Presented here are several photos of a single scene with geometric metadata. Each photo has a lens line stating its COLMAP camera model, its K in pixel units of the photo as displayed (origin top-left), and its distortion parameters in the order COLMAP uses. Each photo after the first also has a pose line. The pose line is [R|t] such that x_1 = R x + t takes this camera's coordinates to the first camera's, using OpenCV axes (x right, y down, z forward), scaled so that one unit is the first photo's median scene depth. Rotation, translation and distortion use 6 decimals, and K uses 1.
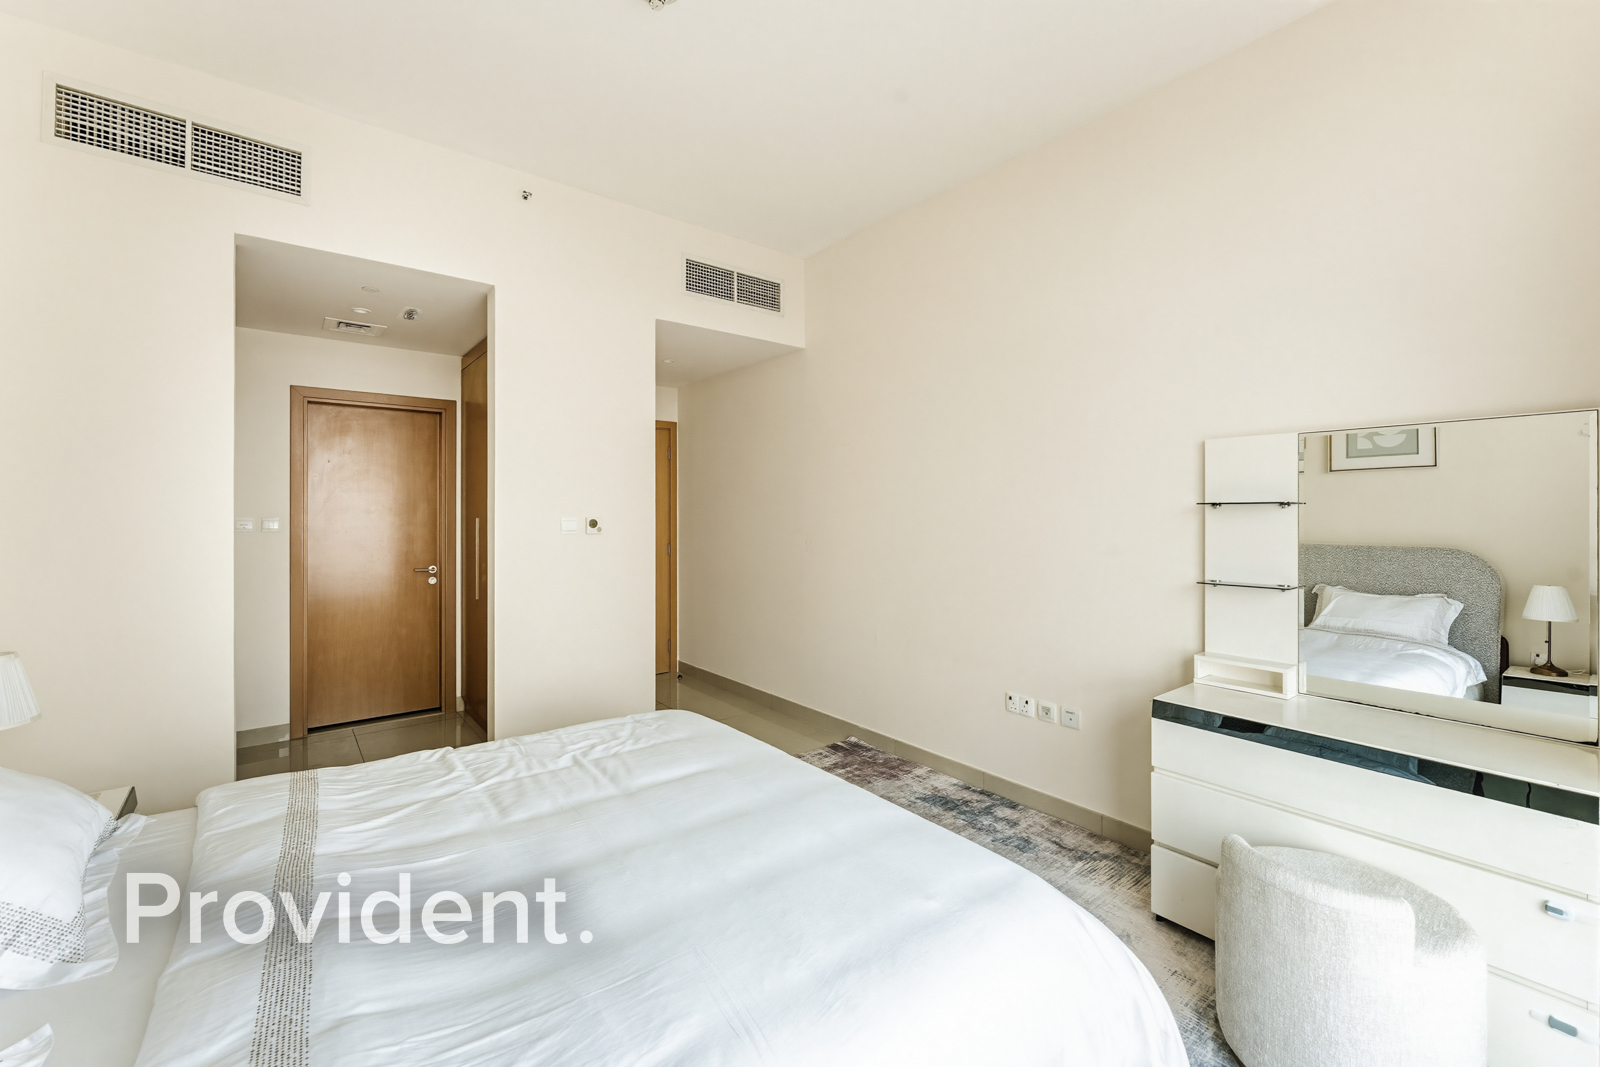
lens RADIAL K [[655.0, 0, 792.8], [0, 655.0, 518.0], [0, 0, 1]] dist [-0.000456, 0.000027]
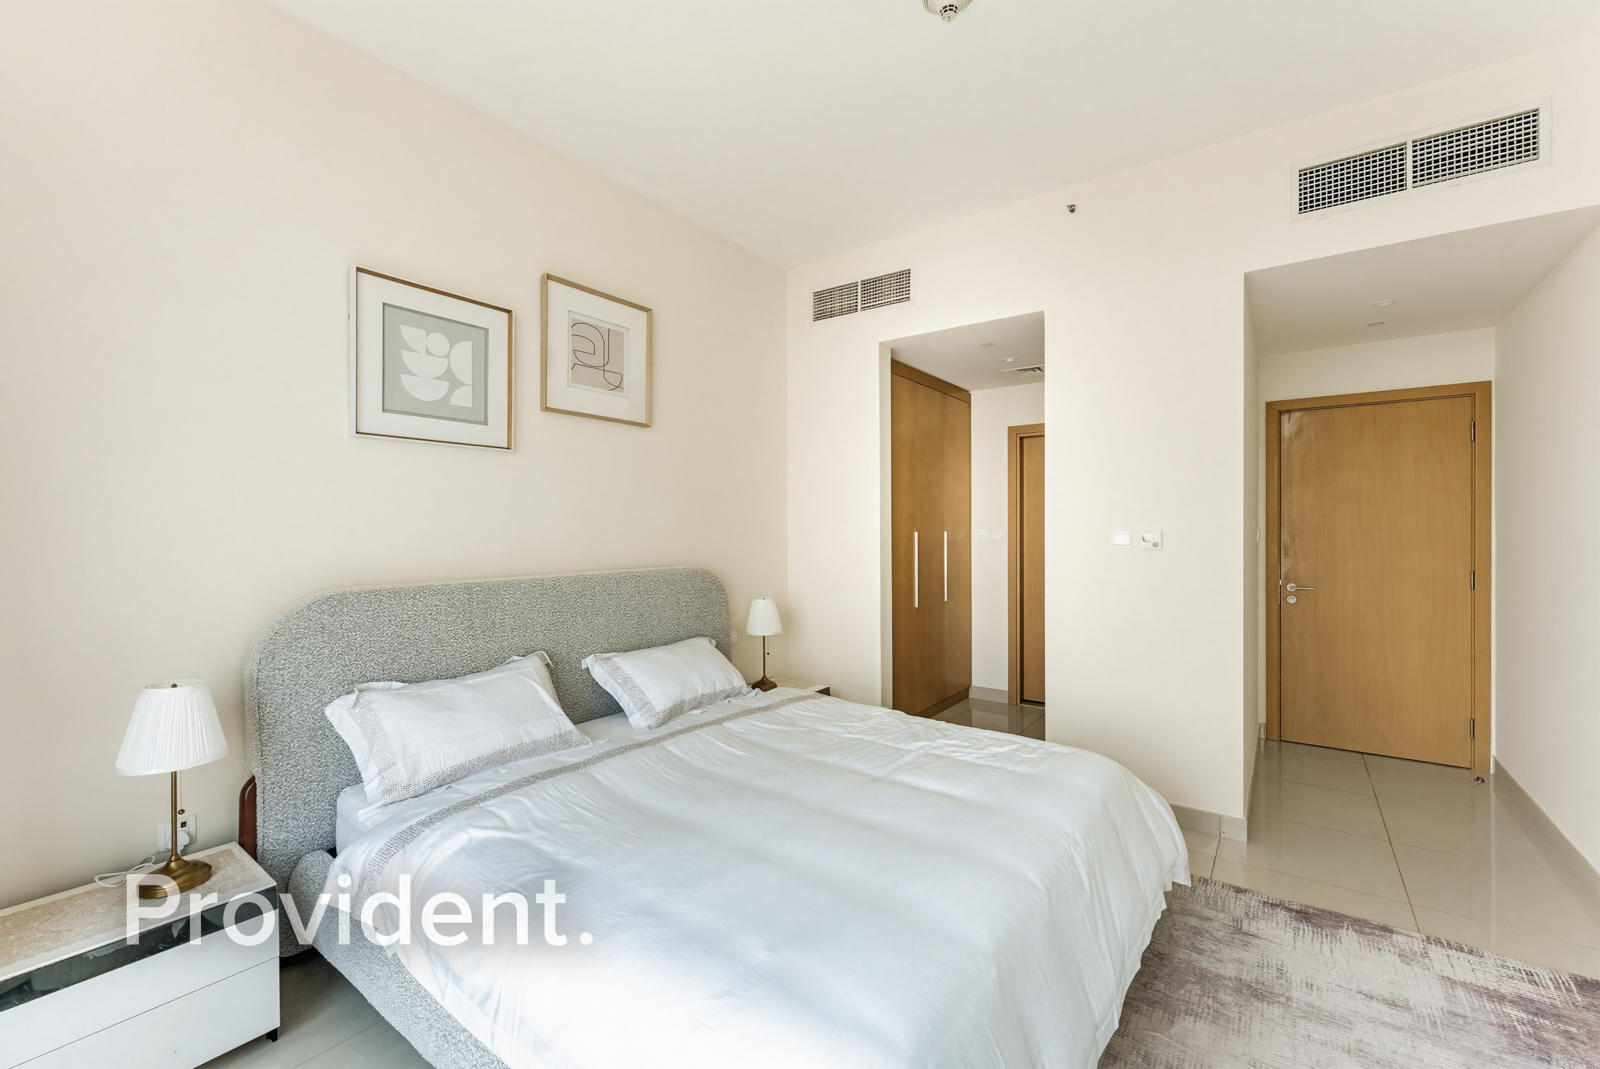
lens RADIAL K [[663.4, 0, 804.1], [0, 663.4, 533.1], [0, 0, 1]] dist [-0.002662, -0.000466]
pose [[0.276023, 0.006920, -0.961126, 0.650618], [-0.002293, 0.999976, 0.006542, -0.002426], [0.961148, 0.000399, 0.276032, 0.467465]]
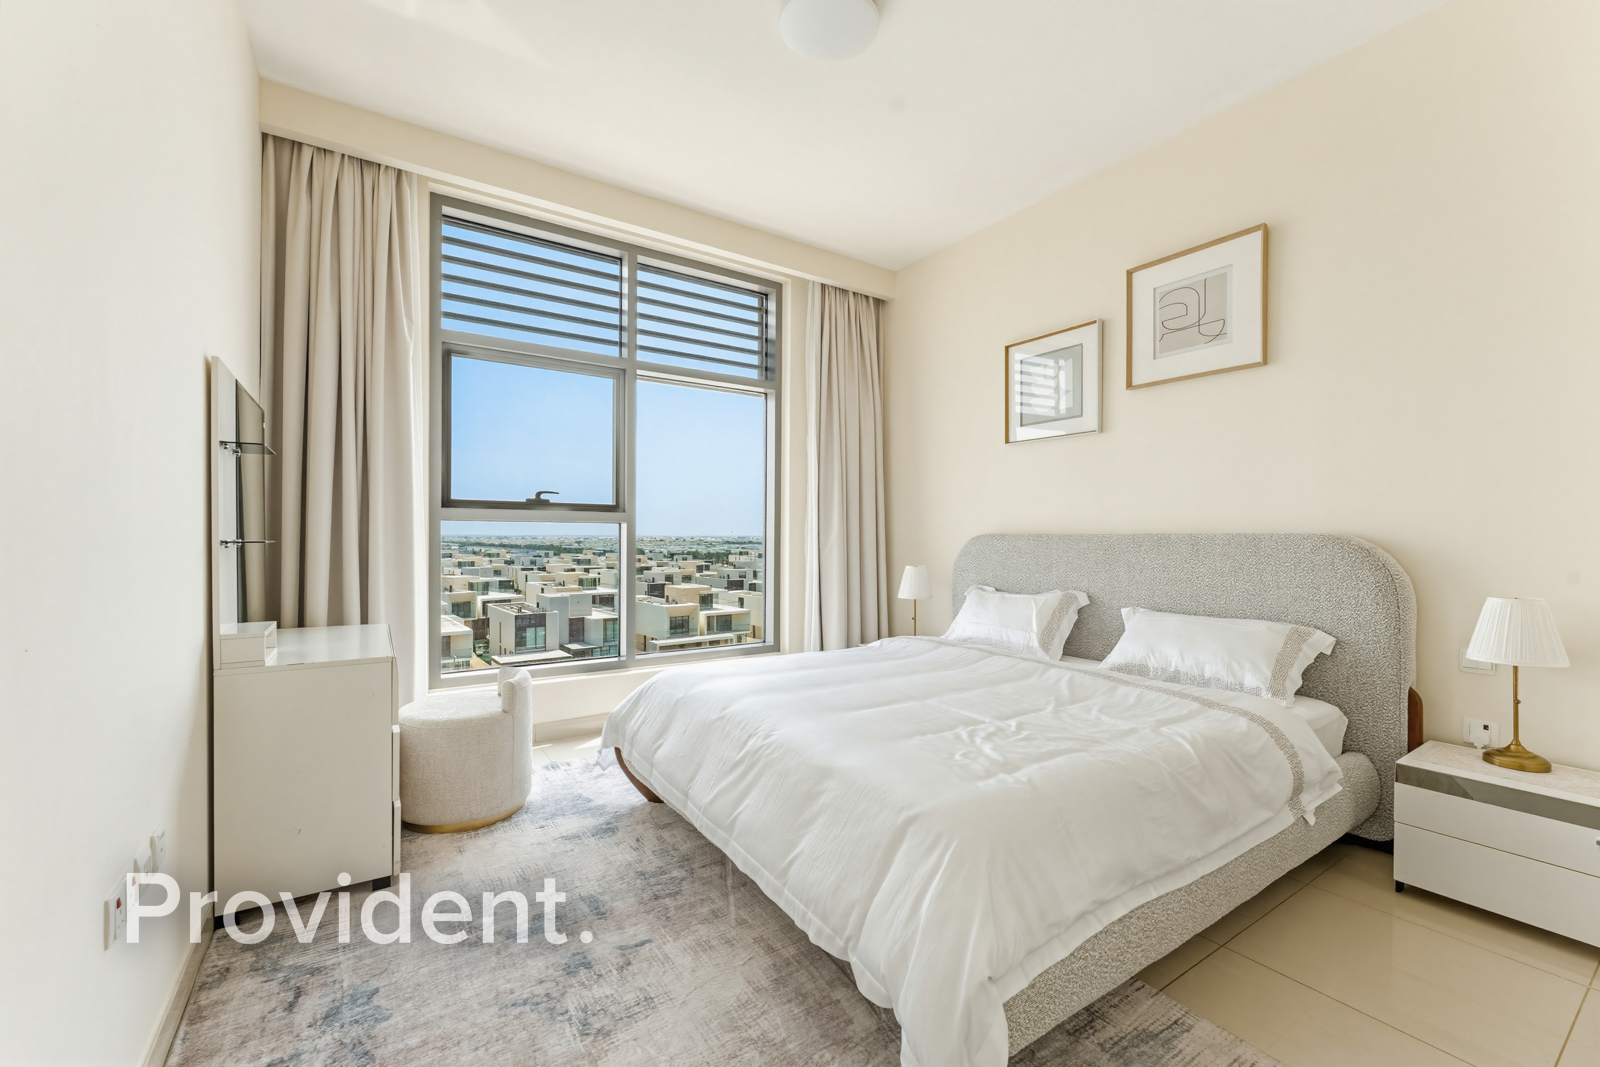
lens RADIAL K [[663.4, 0, 804.1], [0, 663.4, 532.1], [0, 0, 1]] dist [-0.002662, -0.000466]
pose [[-0.997485, -0.004292, 0.070746, -0.107893], [-0.004366, 0.999990, -0.000891, 0.090631], [-0.070742, -0.001198, -0.997494, 1.852935]]
